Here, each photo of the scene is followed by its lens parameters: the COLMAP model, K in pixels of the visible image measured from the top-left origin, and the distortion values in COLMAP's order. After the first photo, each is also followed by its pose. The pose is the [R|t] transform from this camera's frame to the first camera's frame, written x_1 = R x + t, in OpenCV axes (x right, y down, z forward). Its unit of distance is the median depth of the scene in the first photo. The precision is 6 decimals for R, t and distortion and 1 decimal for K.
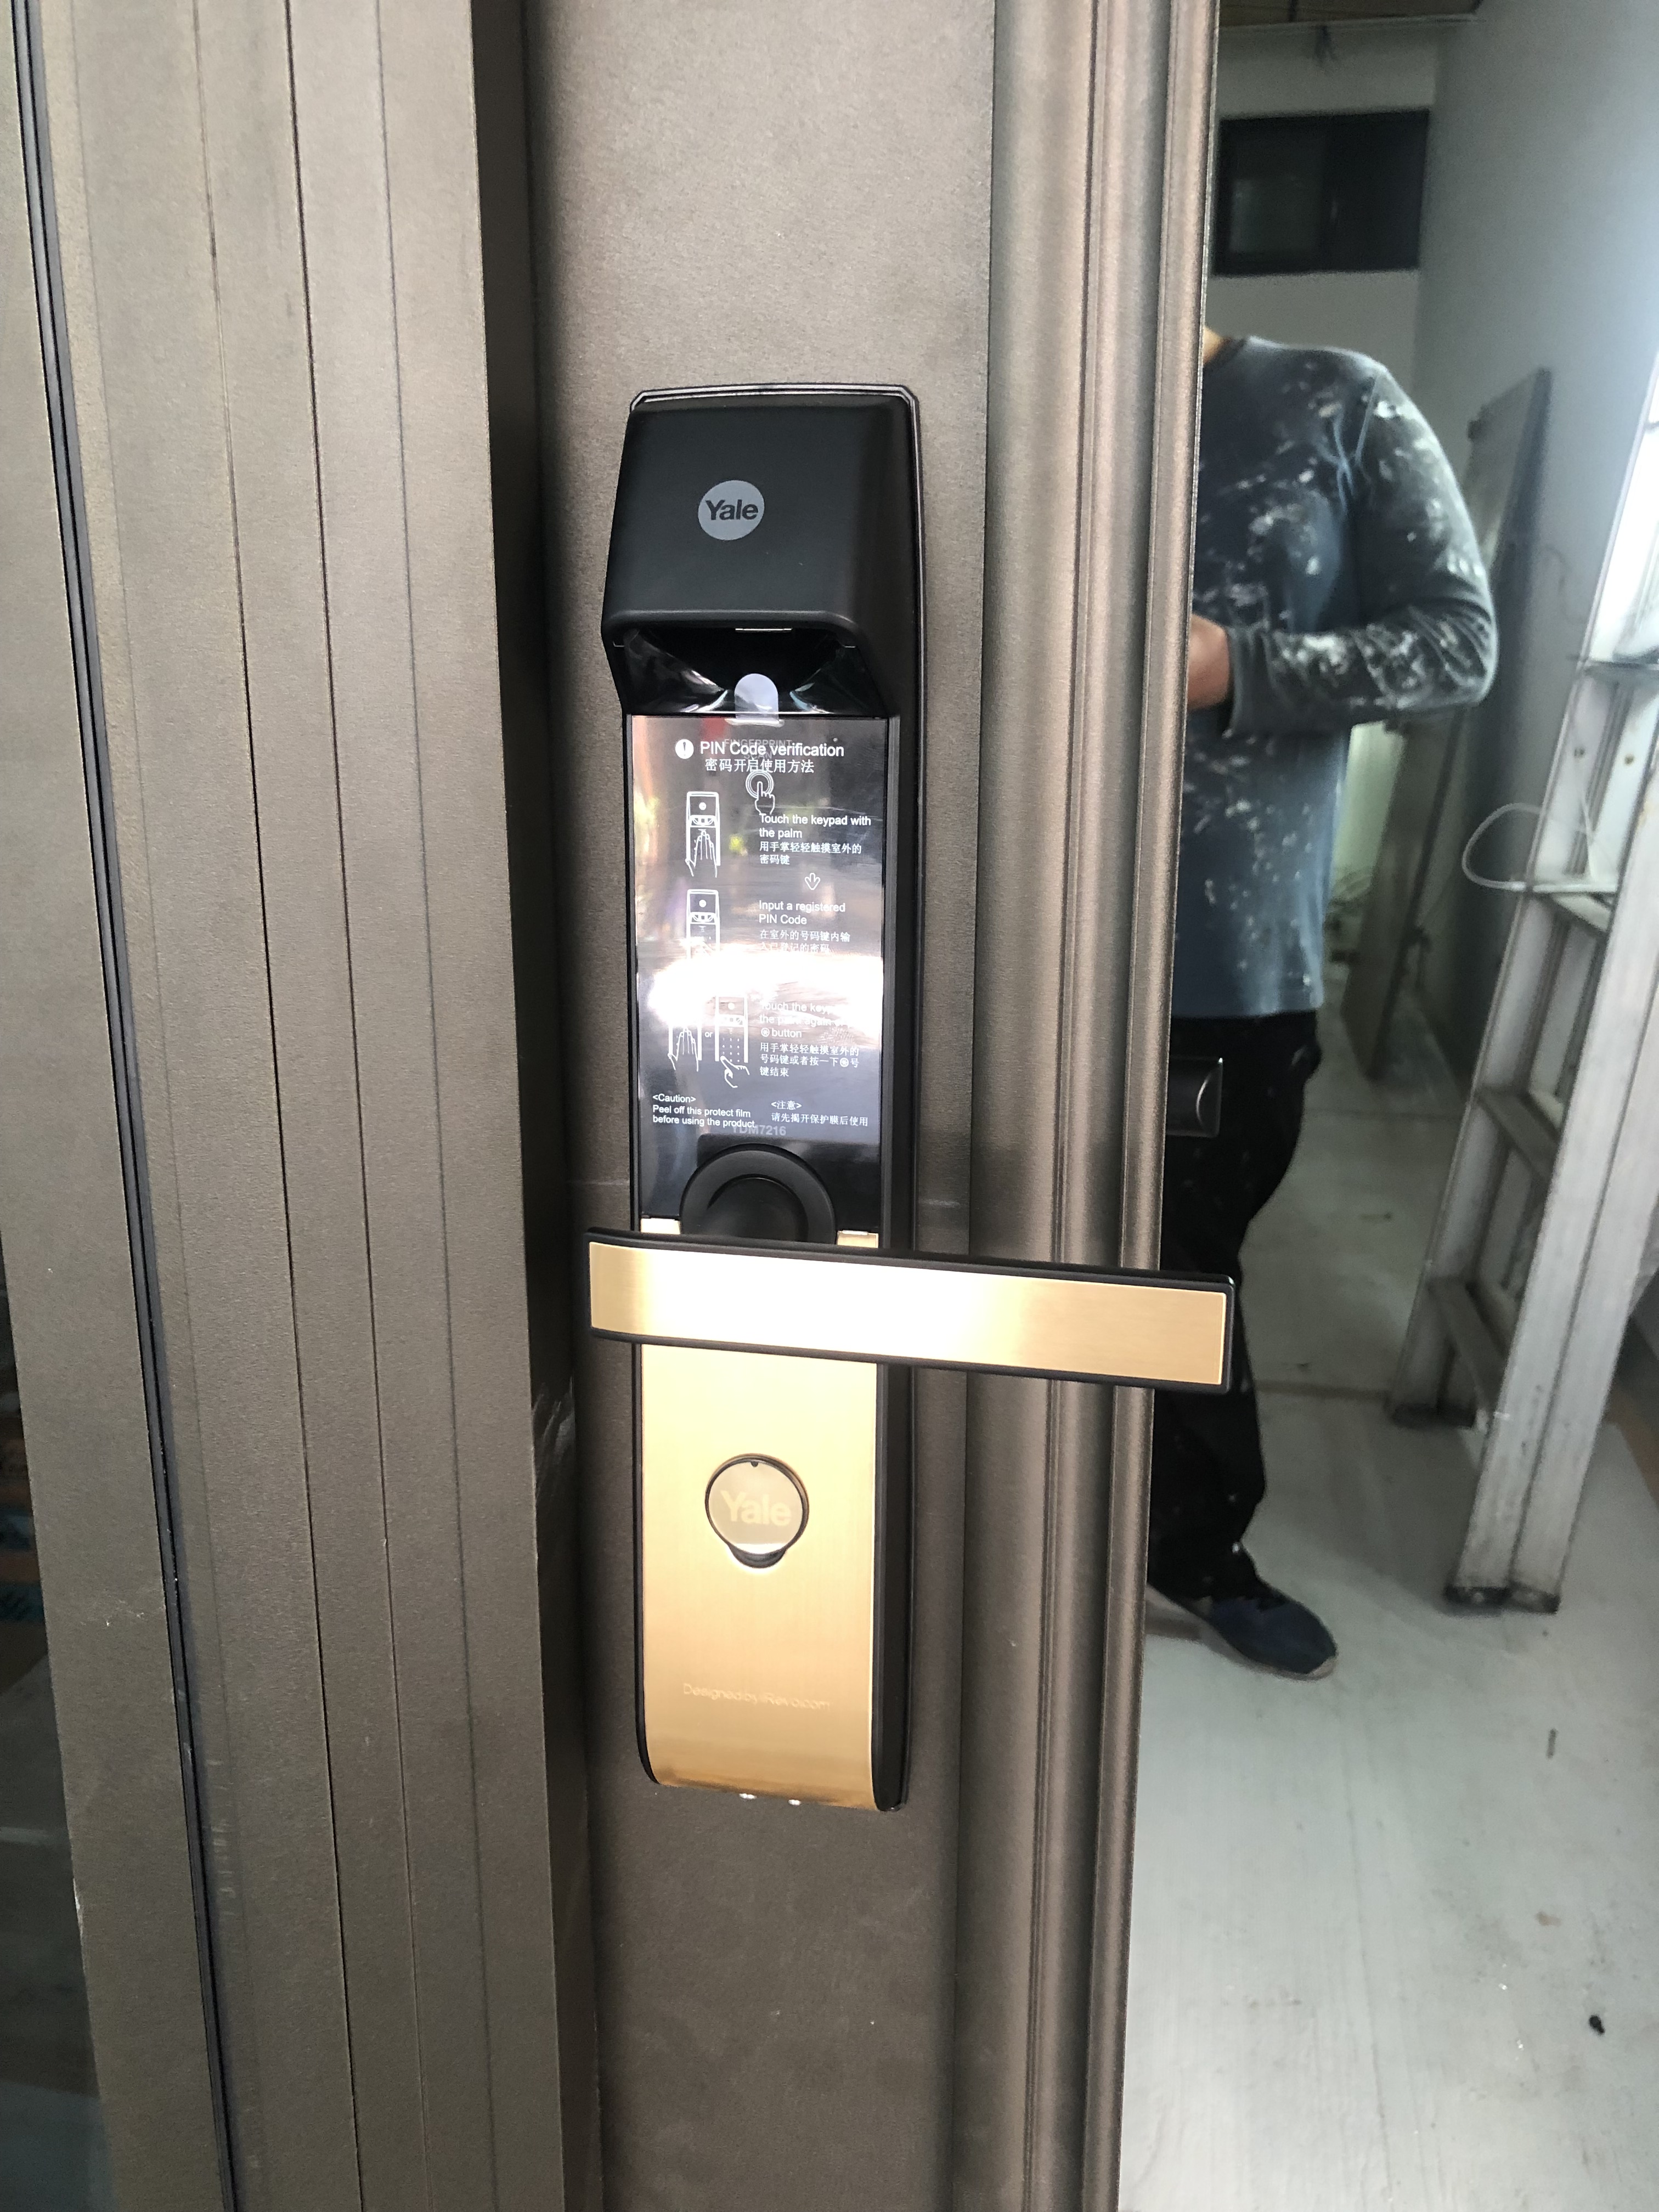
lens RADIAL K [[1793.6, 0, 828.3], [0, 1793.6, 1101.6], [0, 0, 1]] dist [-0.006839, -0.001739]
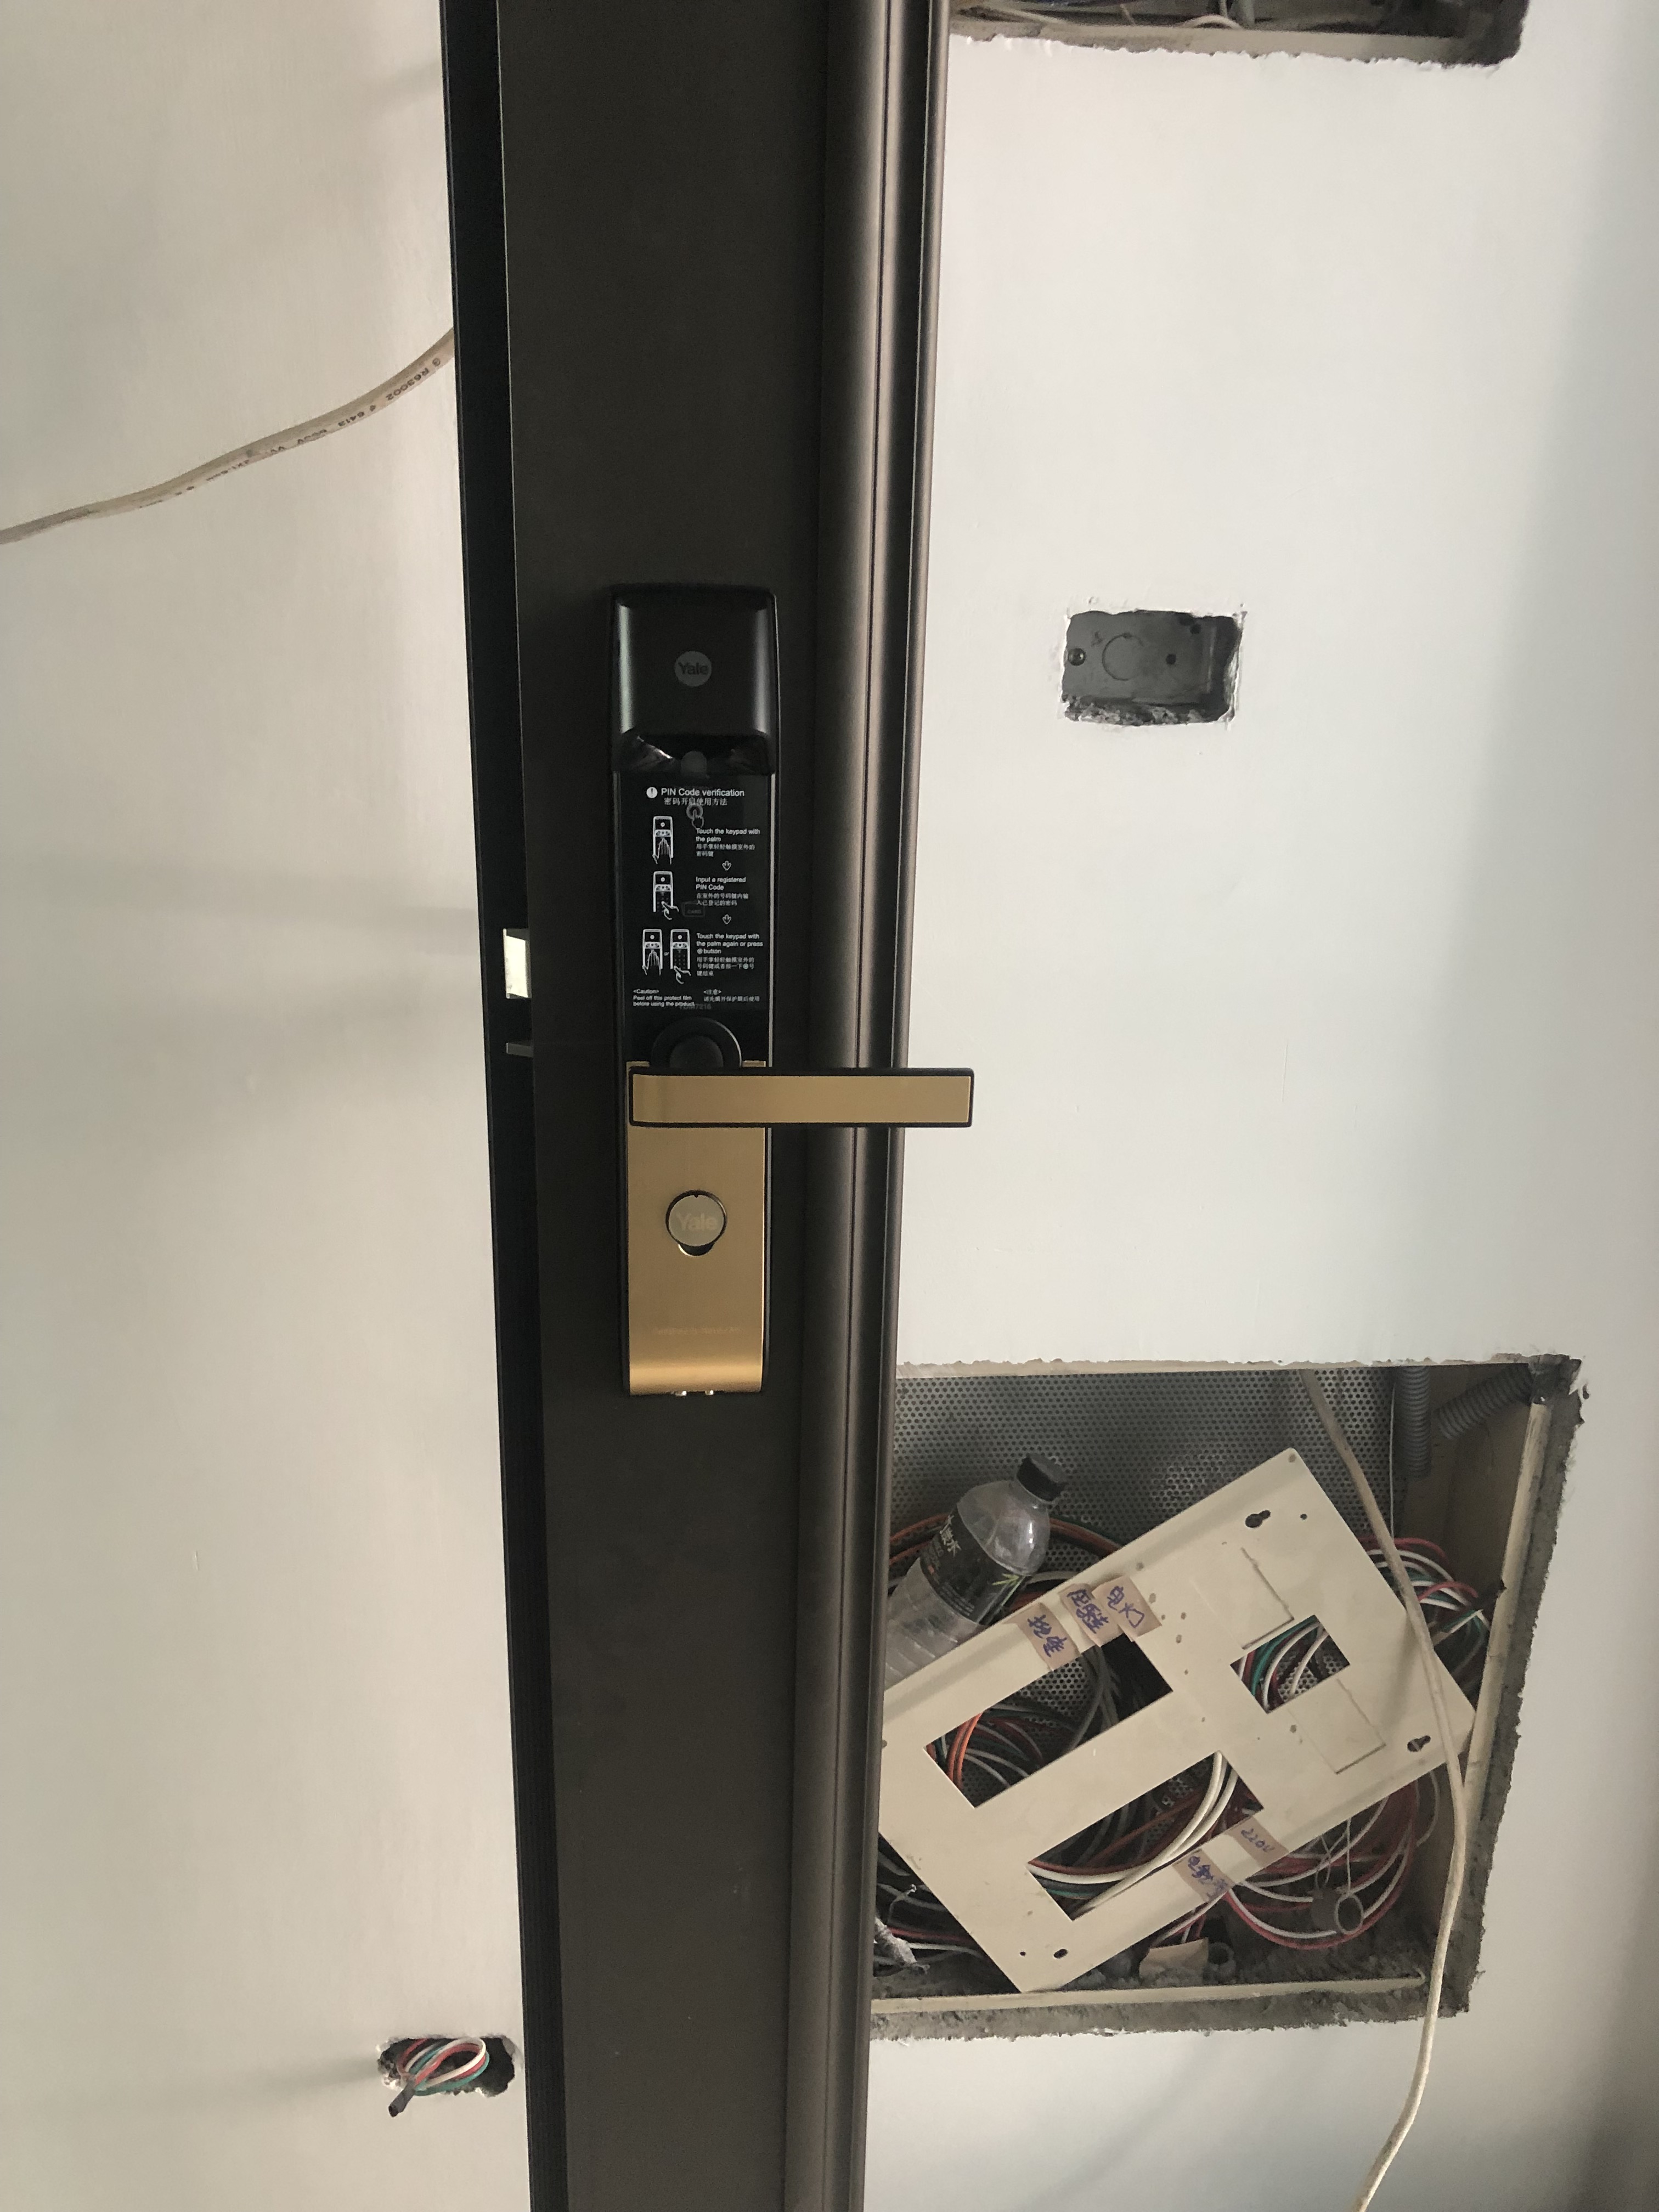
lens RADIAL K [[1793.6, 0, 829.2], [0, 1793.6, 1108.9], [0, 0, 1]] dist [-0.006839, -0.001739]
pose [[0.952064, -0.083864, 0.294180, -0.453996], [0.048690, 0.990971, 0.124926, -0.100949], [-0.302000, -0.104614, 0.947550, -0.737793]]
